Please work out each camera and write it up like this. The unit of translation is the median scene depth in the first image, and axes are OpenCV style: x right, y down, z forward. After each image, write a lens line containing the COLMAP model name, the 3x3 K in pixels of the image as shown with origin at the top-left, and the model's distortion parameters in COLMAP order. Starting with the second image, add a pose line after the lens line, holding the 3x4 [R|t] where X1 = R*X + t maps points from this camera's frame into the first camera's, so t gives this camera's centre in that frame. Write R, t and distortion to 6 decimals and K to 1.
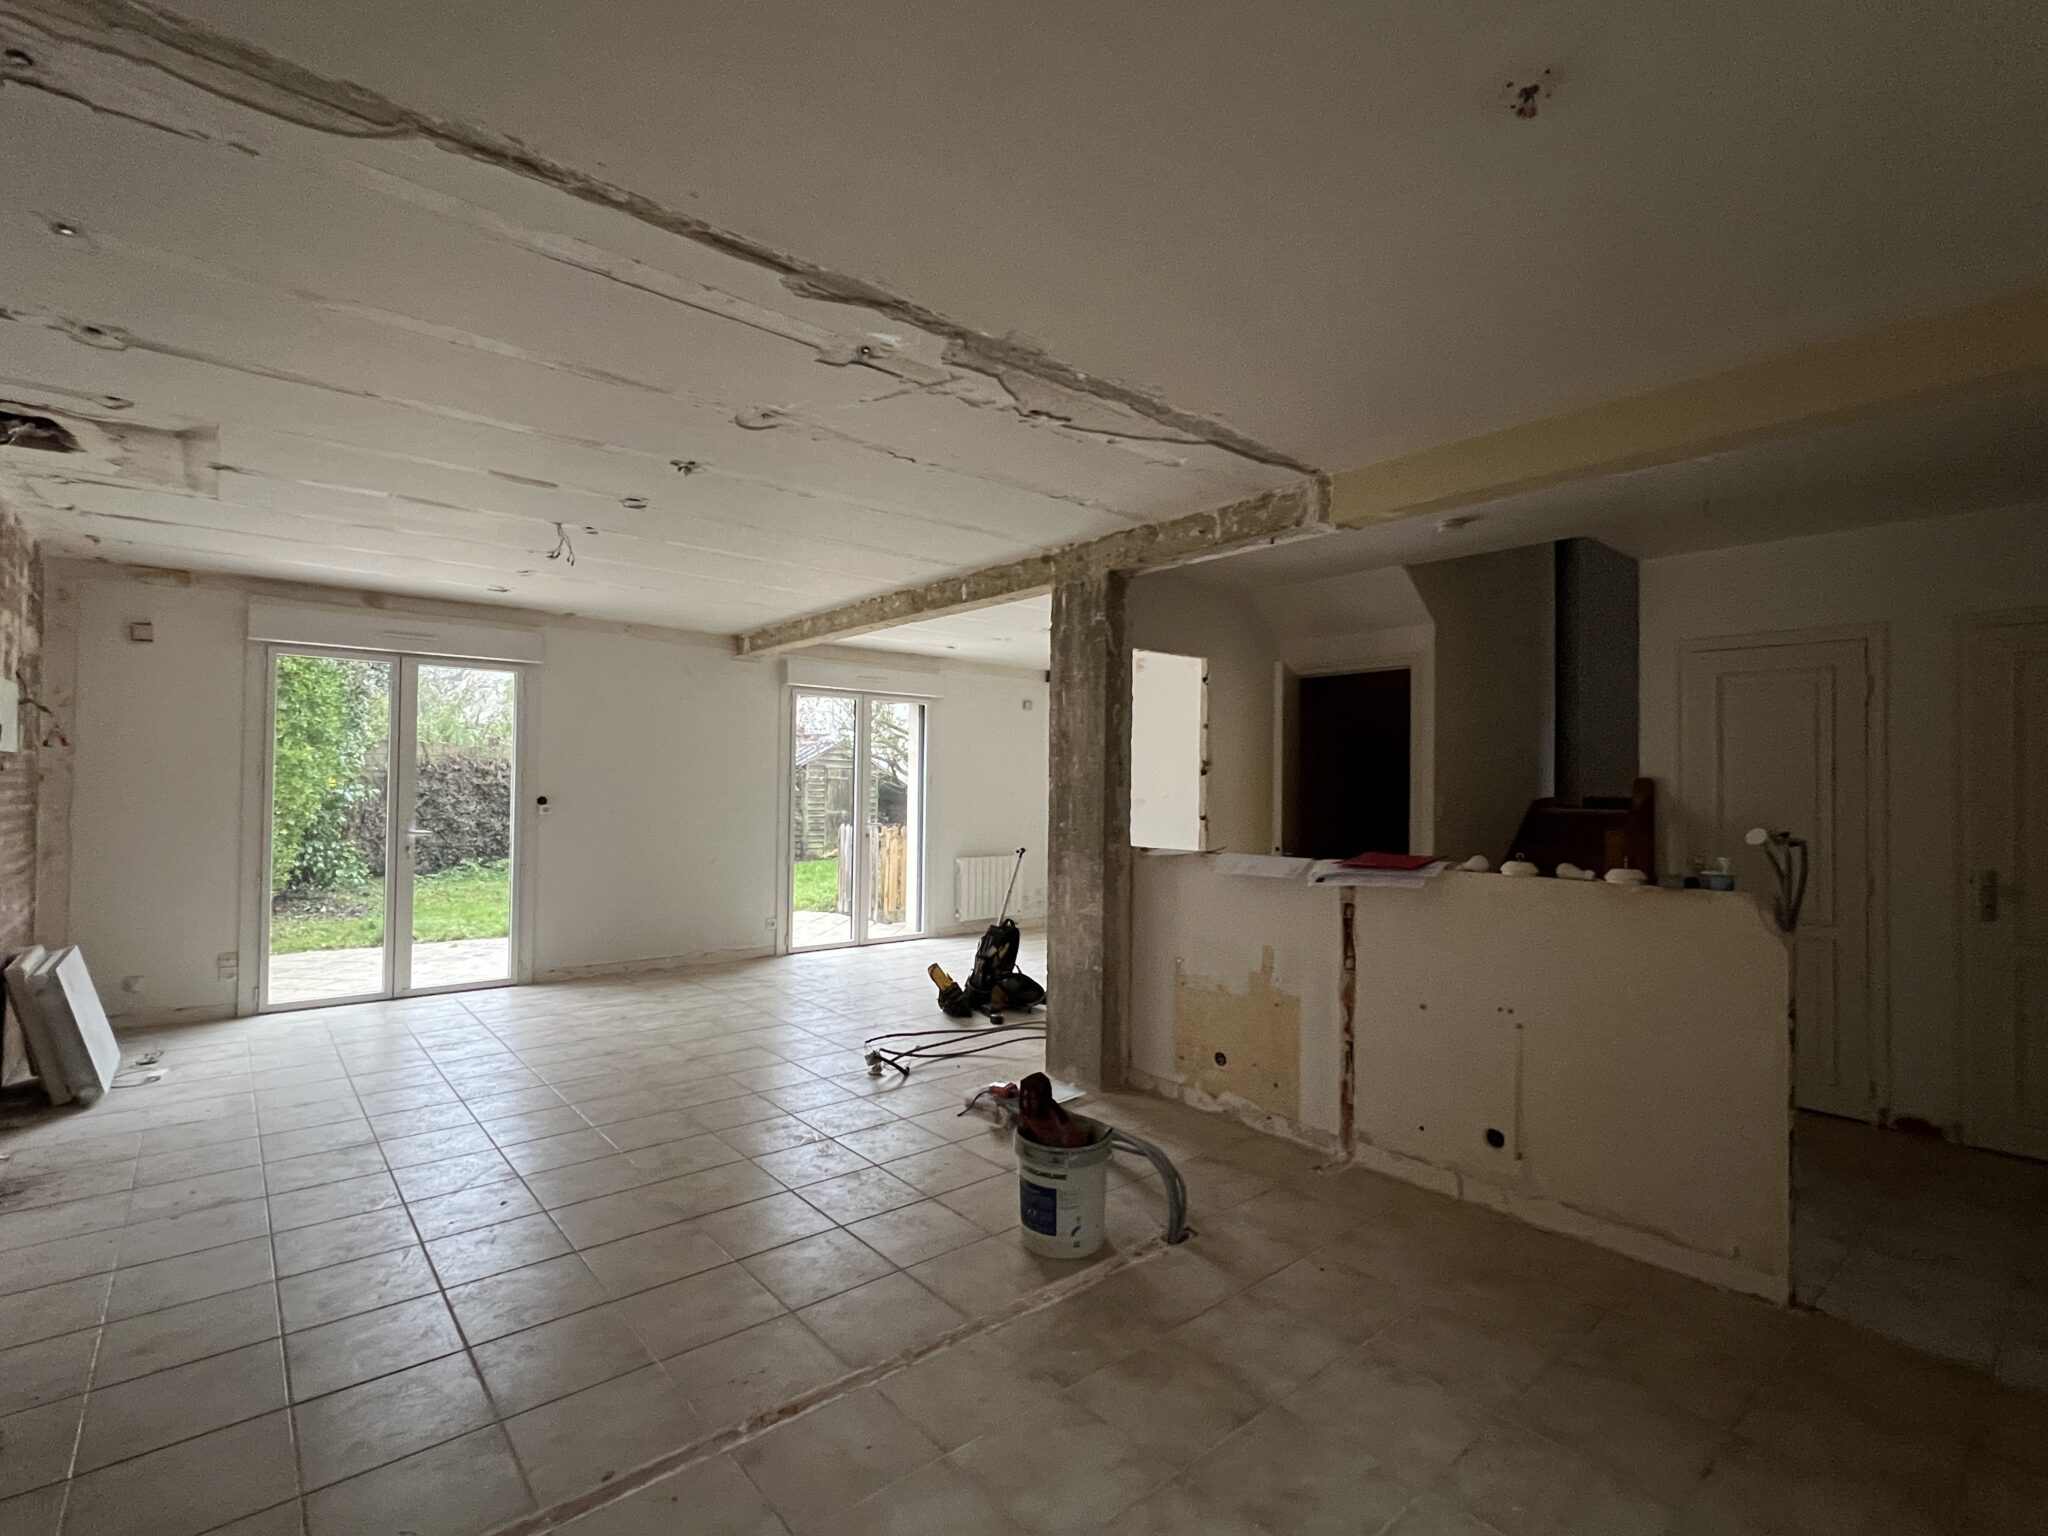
lens RADIAL K [[951.2, 0, 1016.0], [0, 951.2, 770.6], [0, 0, 1]] dist [0.001685, -0.000334]
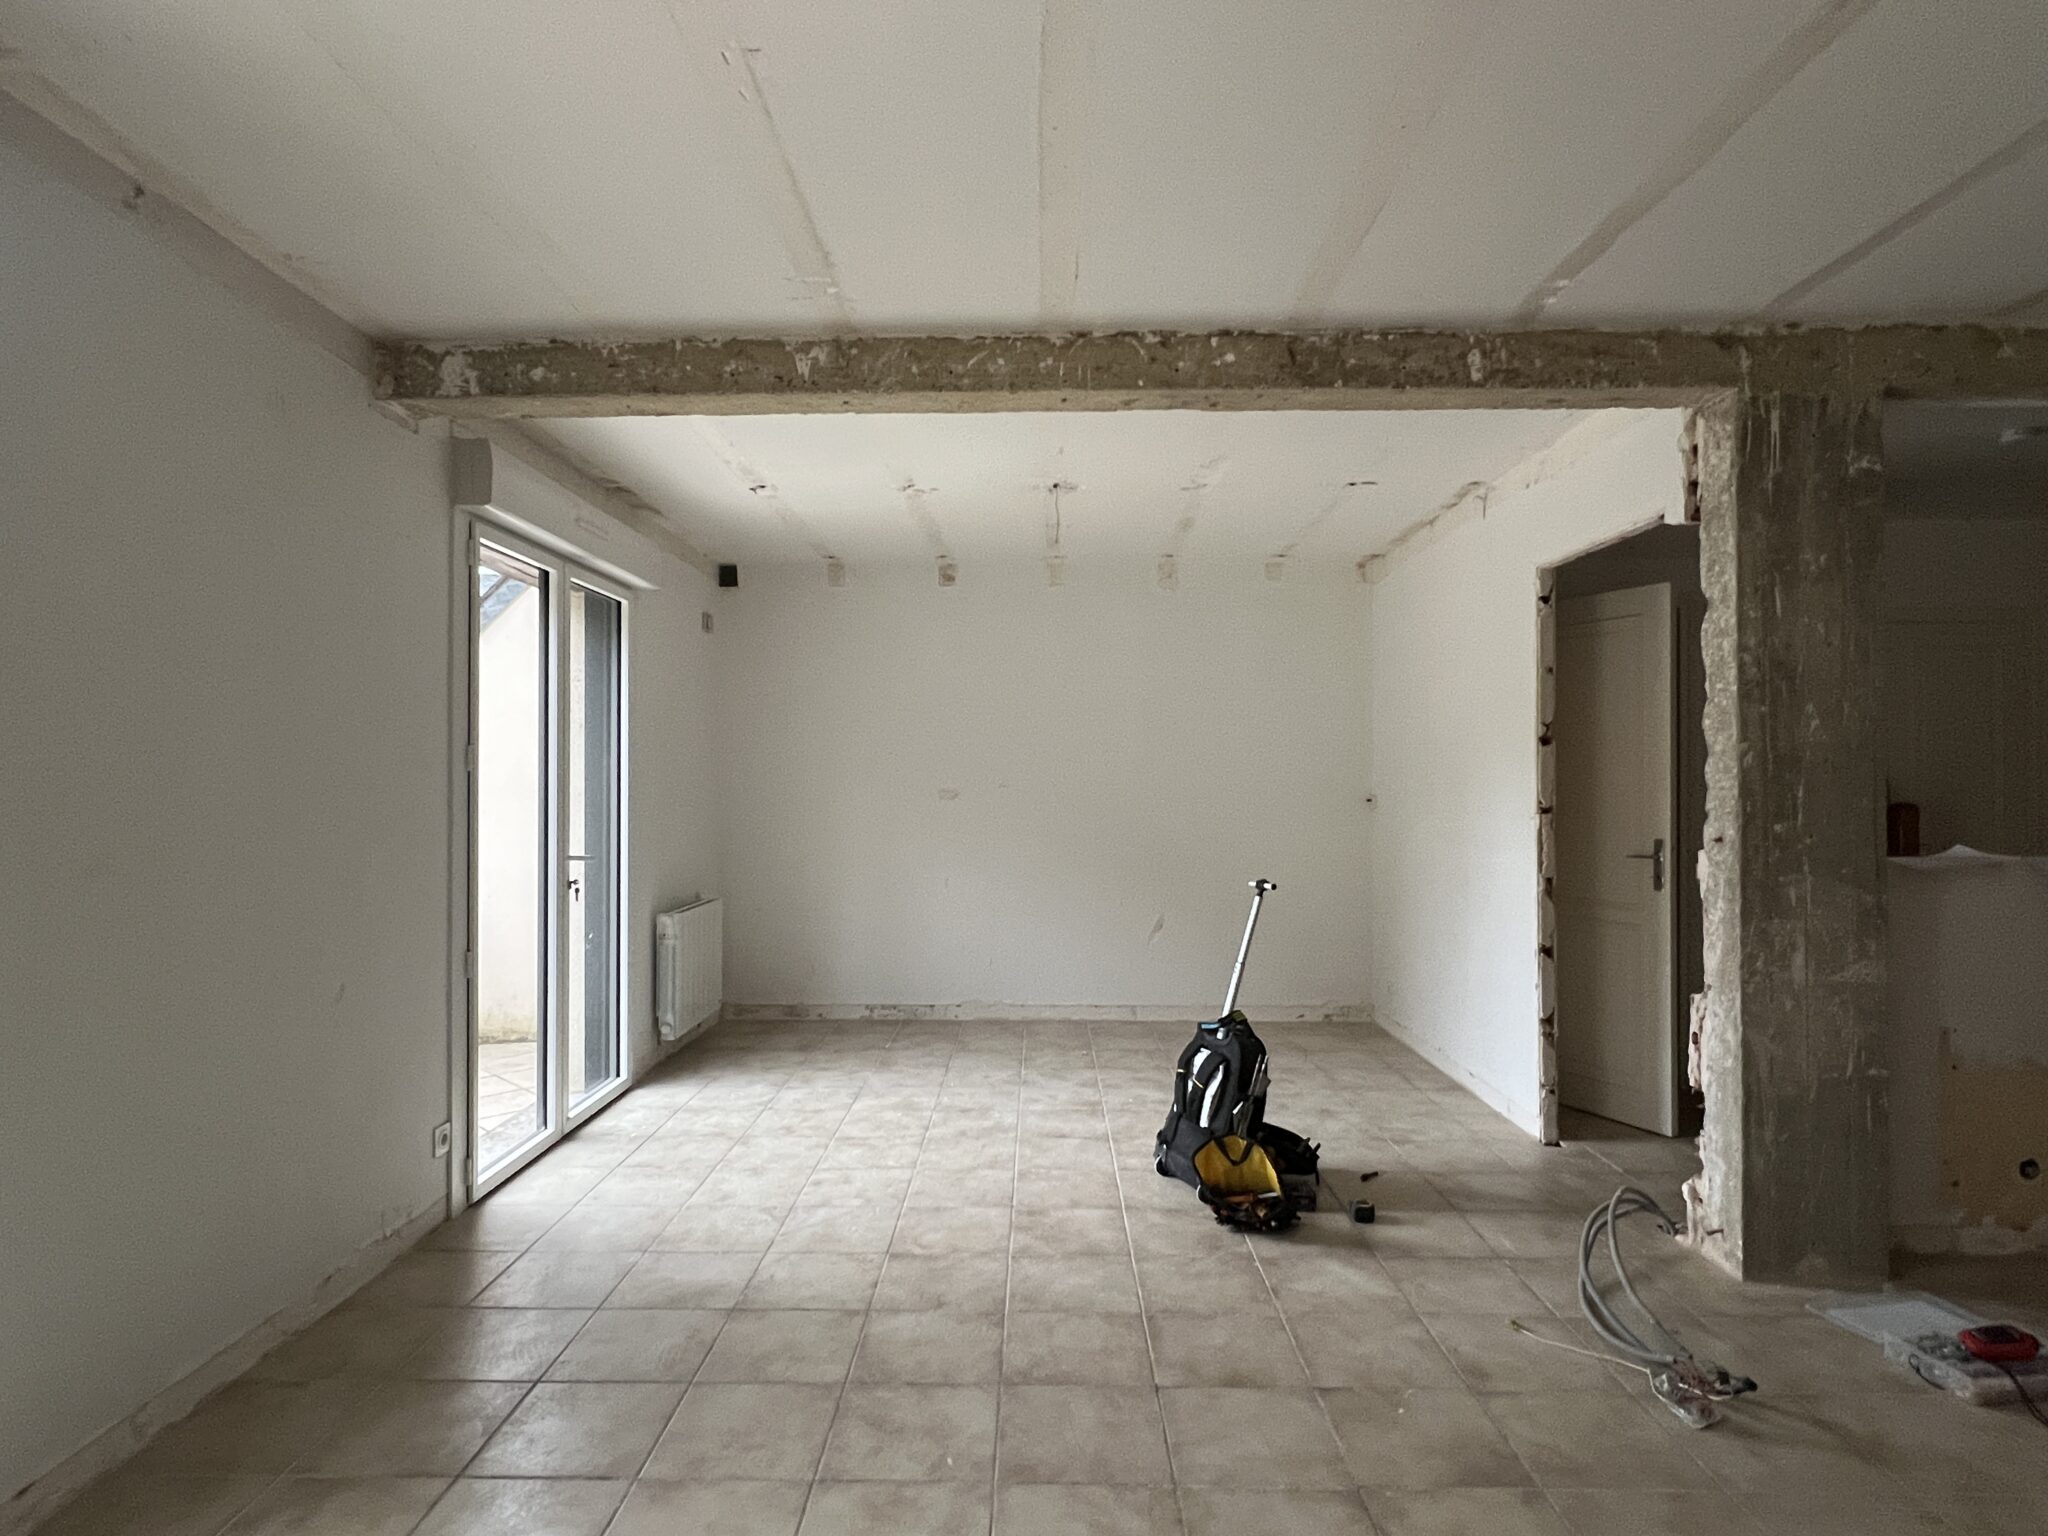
lens RADIAL K [[1104.3, 0, 1024.0], [0, 1104.3, 768.0], [0, 0, 1]] dist [-0.000528, -0.000329]
pose [[0.658910, -0.005339, 0.752203, -0.879286], [-0.002298, 0.999956, 0.009110, 0.021067], [-0.752218, -0.007731, 0.658869, 1.098866]]
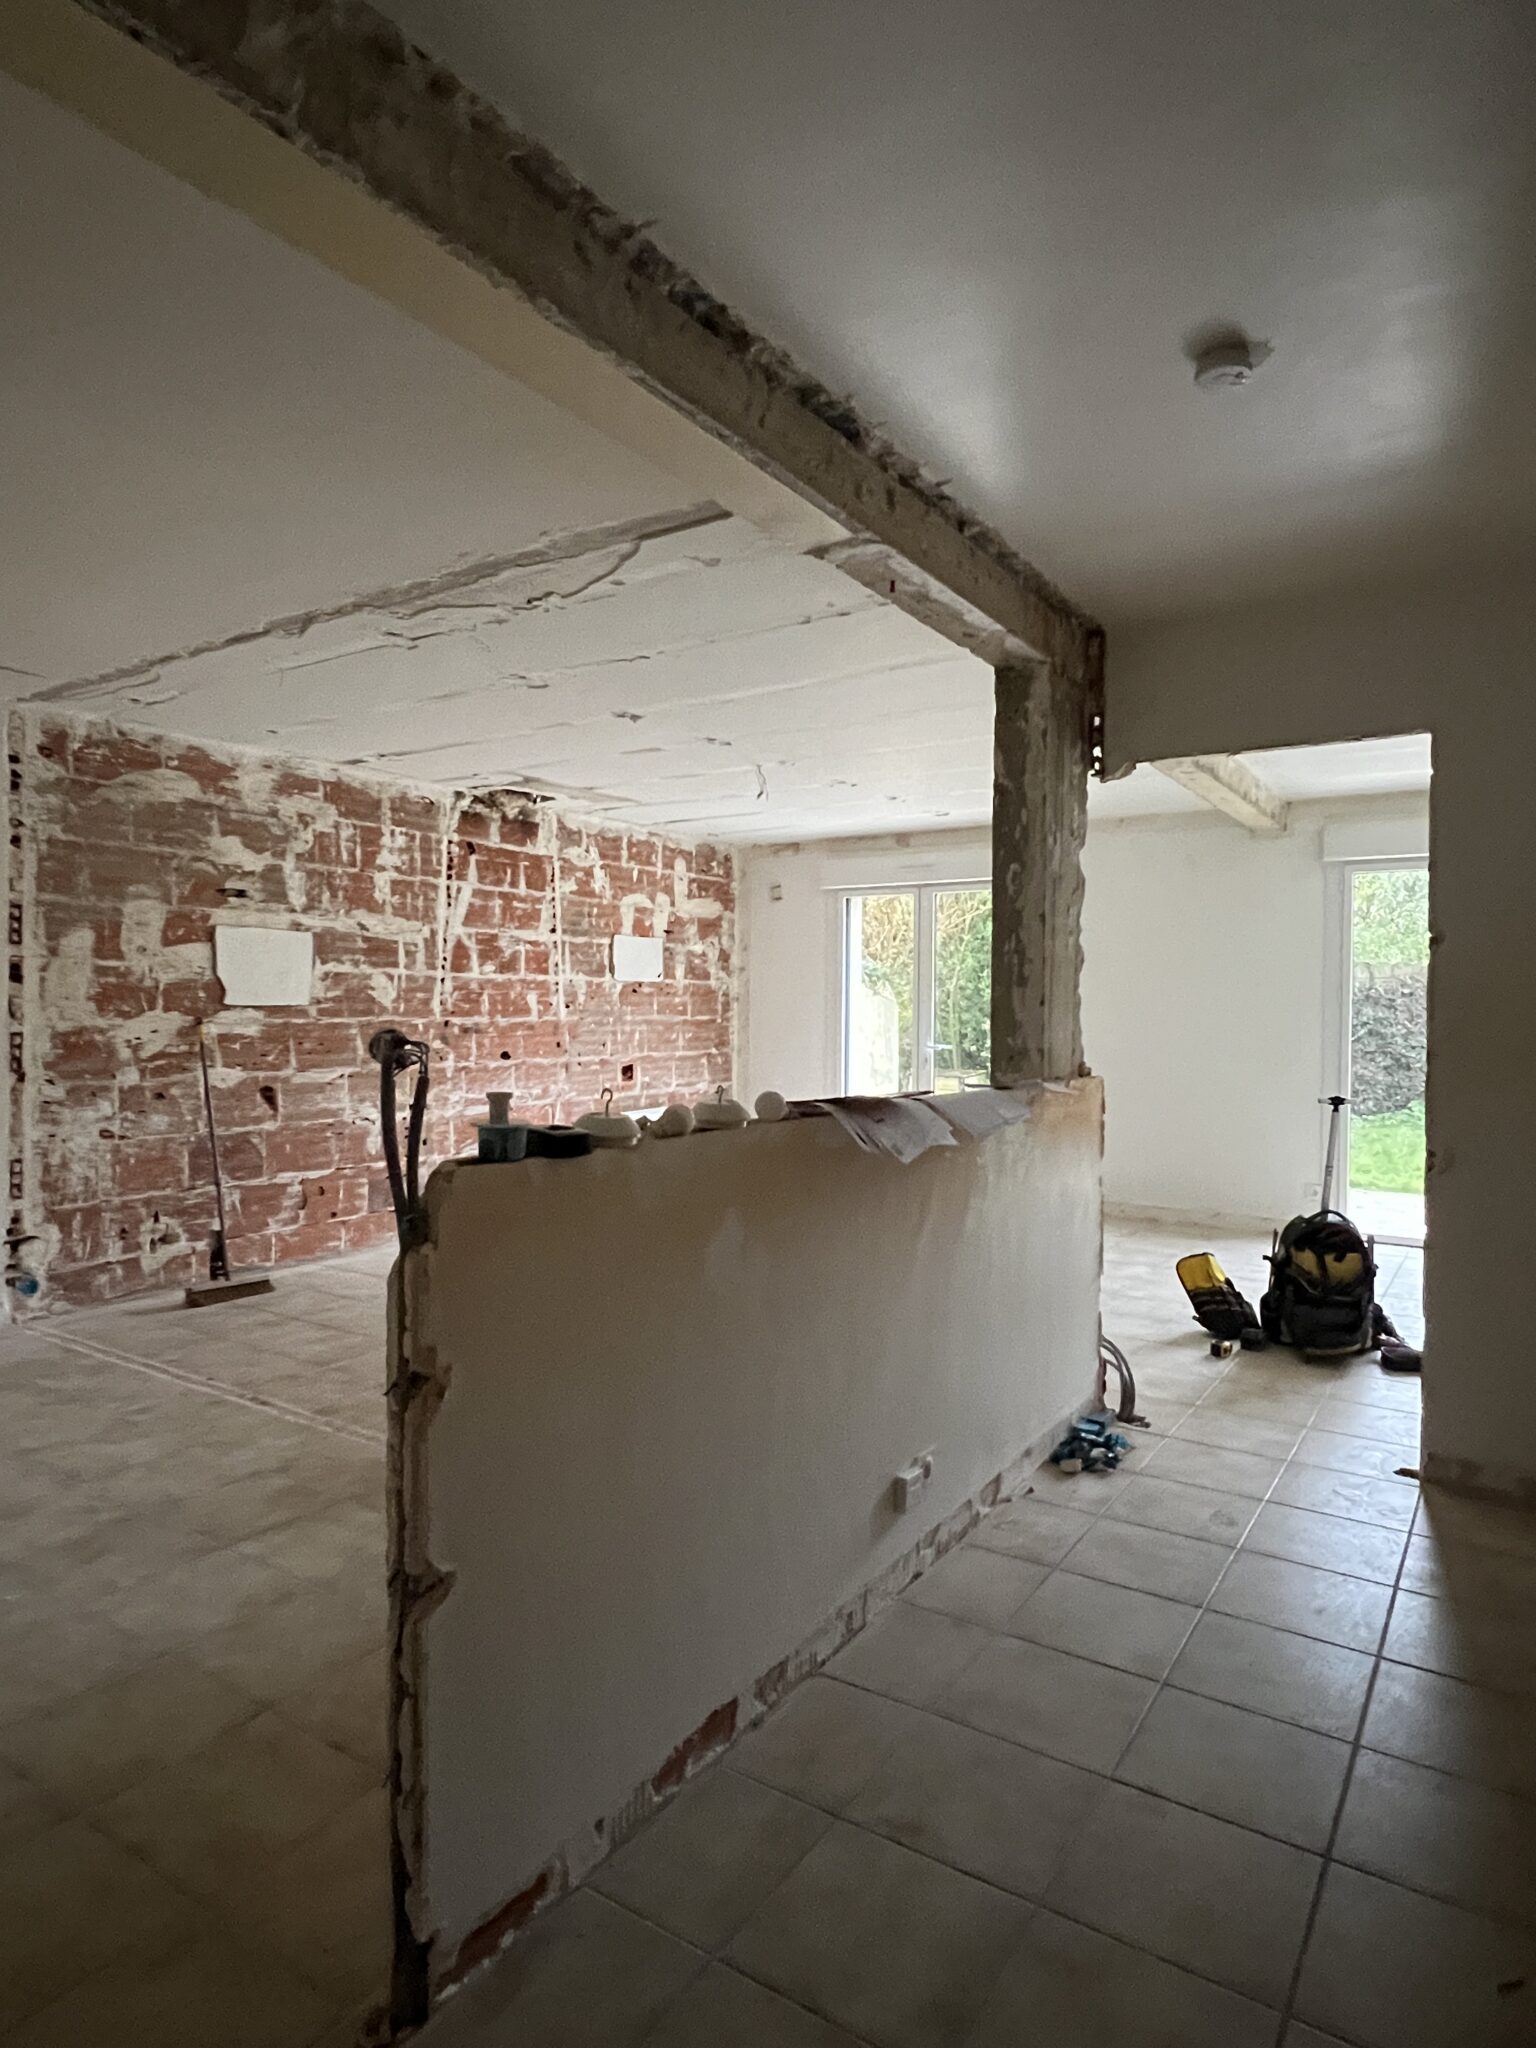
lens RADIAL K [[1188.2, 0, 768.0], [0, 1188.2, 1024.0], [0, 0, 1]] dist [0.002974, -0.000233]
pose [[0.284189, 0.006112, -0.958749, 0.997060], [0.010957, 0.999894, 0.009622, 0.037333], [0.958706, -0.013240, 0.284091, 0.696709]]
